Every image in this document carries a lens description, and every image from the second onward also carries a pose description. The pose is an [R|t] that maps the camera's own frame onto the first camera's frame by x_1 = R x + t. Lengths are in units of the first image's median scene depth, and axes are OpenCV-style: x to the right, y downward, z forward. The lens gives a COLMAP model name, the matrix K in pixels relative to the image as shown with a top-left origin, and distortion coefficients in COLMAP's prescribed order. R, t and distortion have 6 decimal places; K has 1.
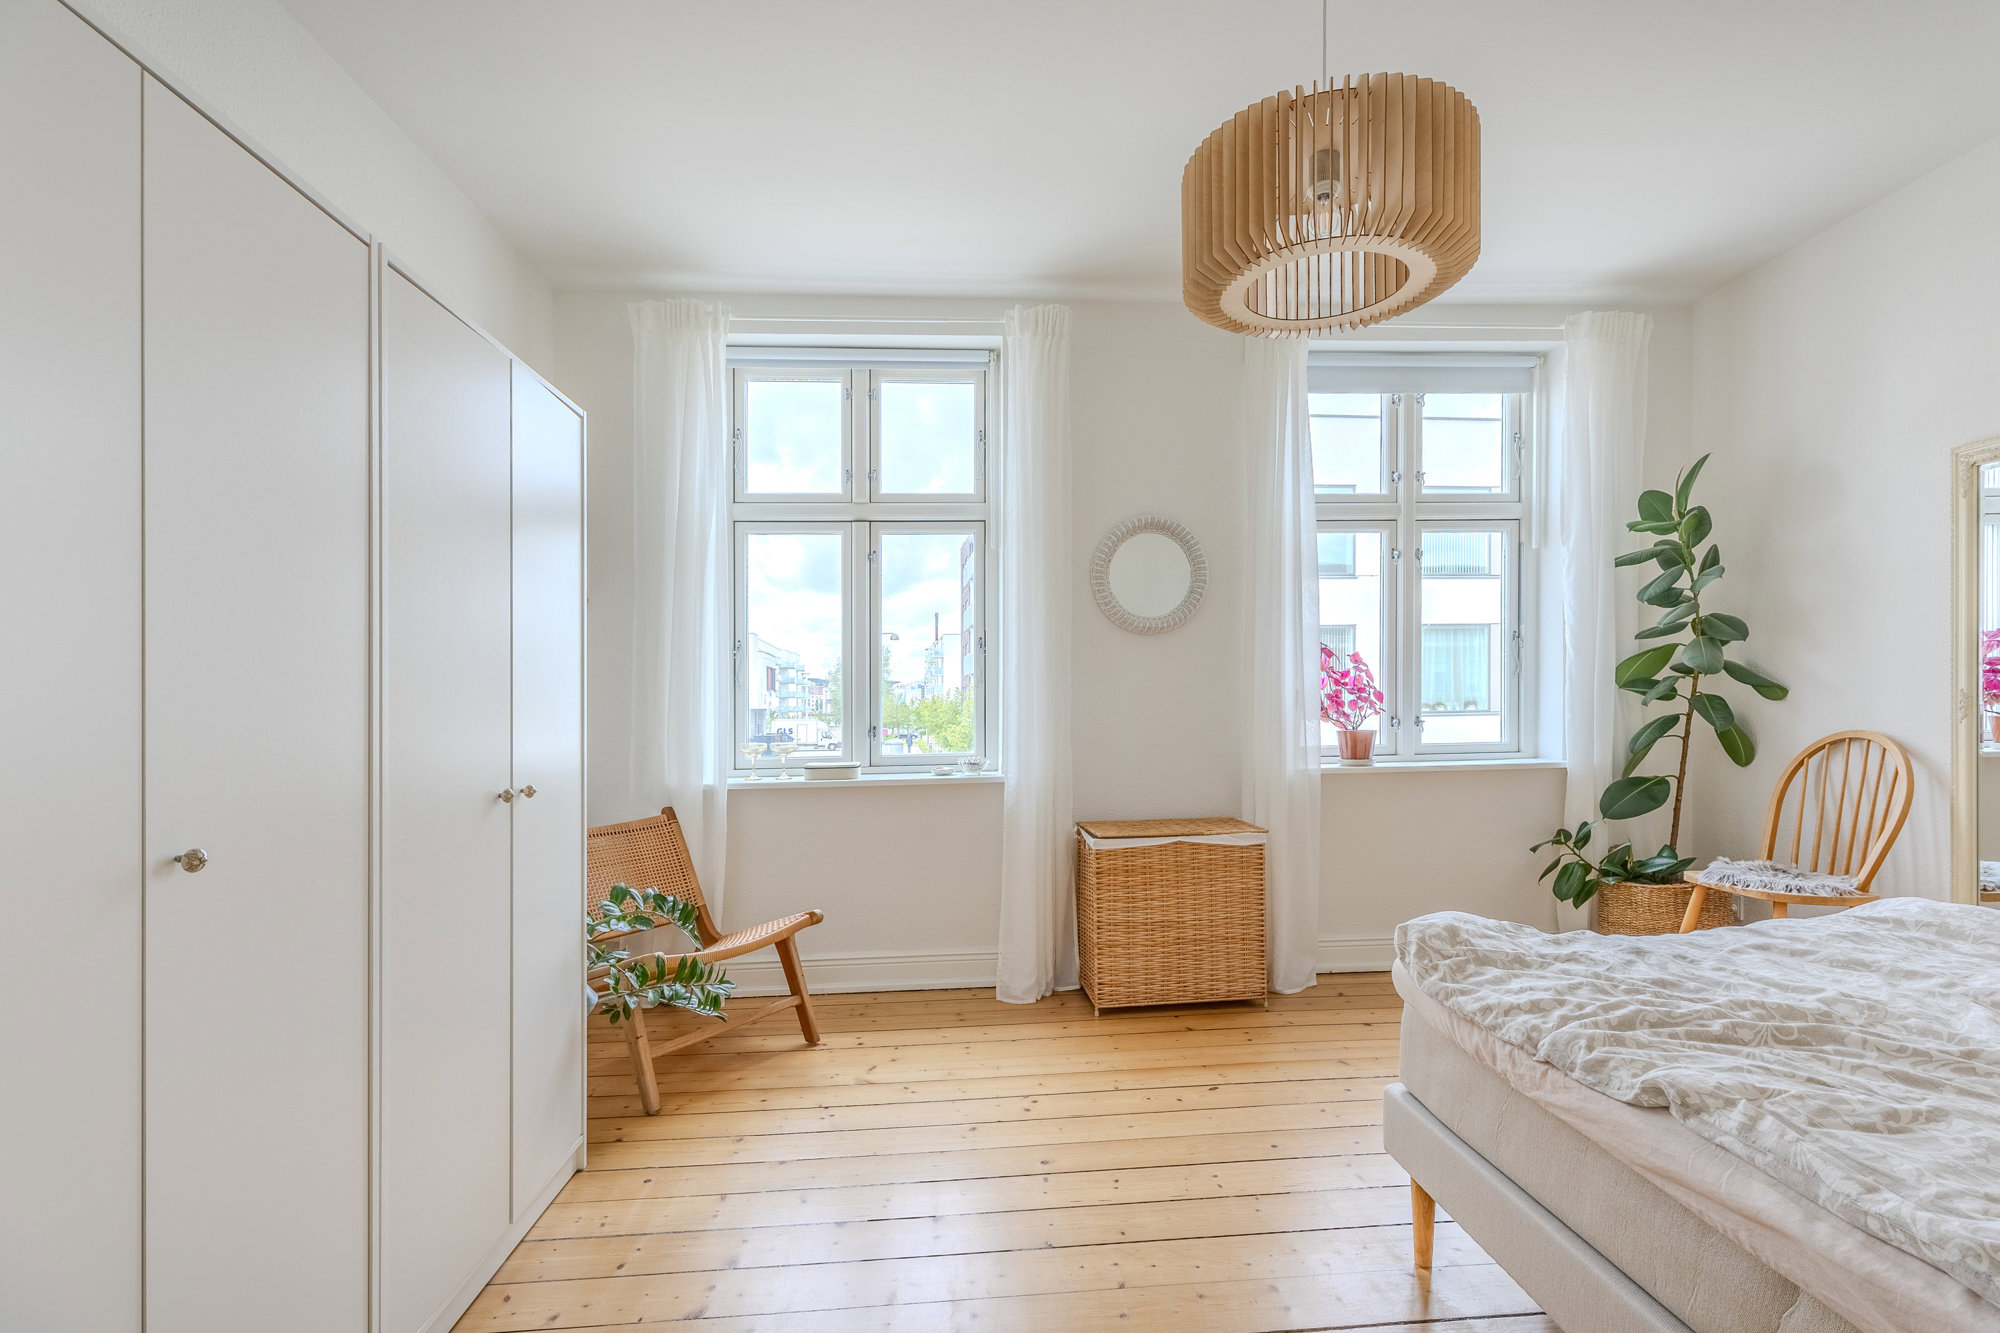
lens RADIAL K [[903.3, 0, 1005.1], [0, 903.3, 683.4], [0, 0, 1]] dist [-0.000236, -0.000894]
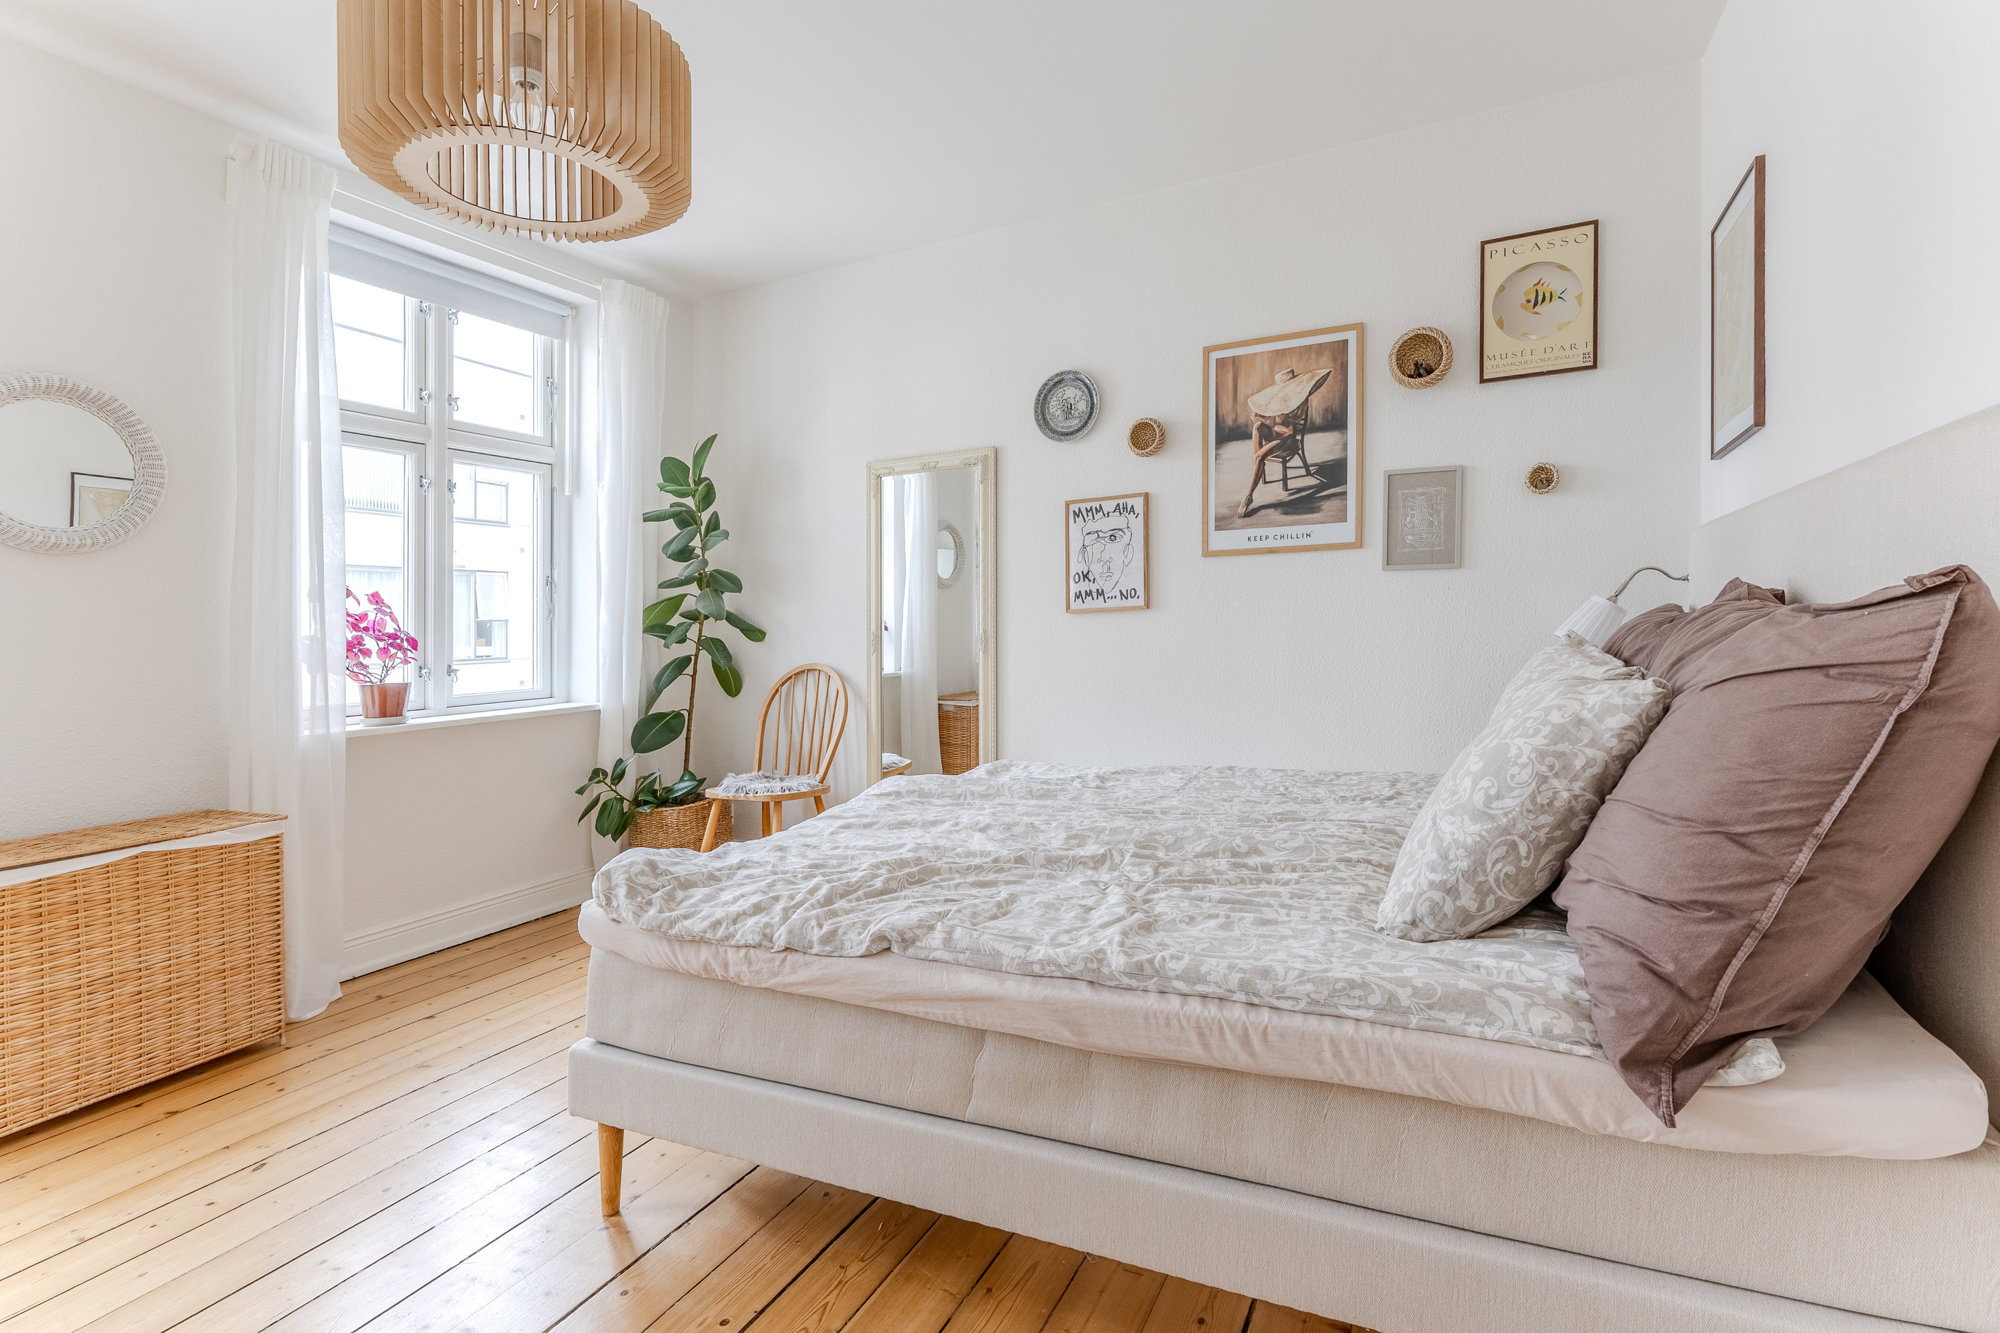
lens RADIAL K [[951.2, 0, 1002.3], [0, 951.2, 626.4], [0, 0, 1]] dist [0.002664, 0.000447]
pose [[0.498971, 0.003327, 0.866612, -0.114046], [0.001974, 0.999986, -0.004976, 0.004490], [-0.866616, 0.004194, 0.498957, 0.053630]]
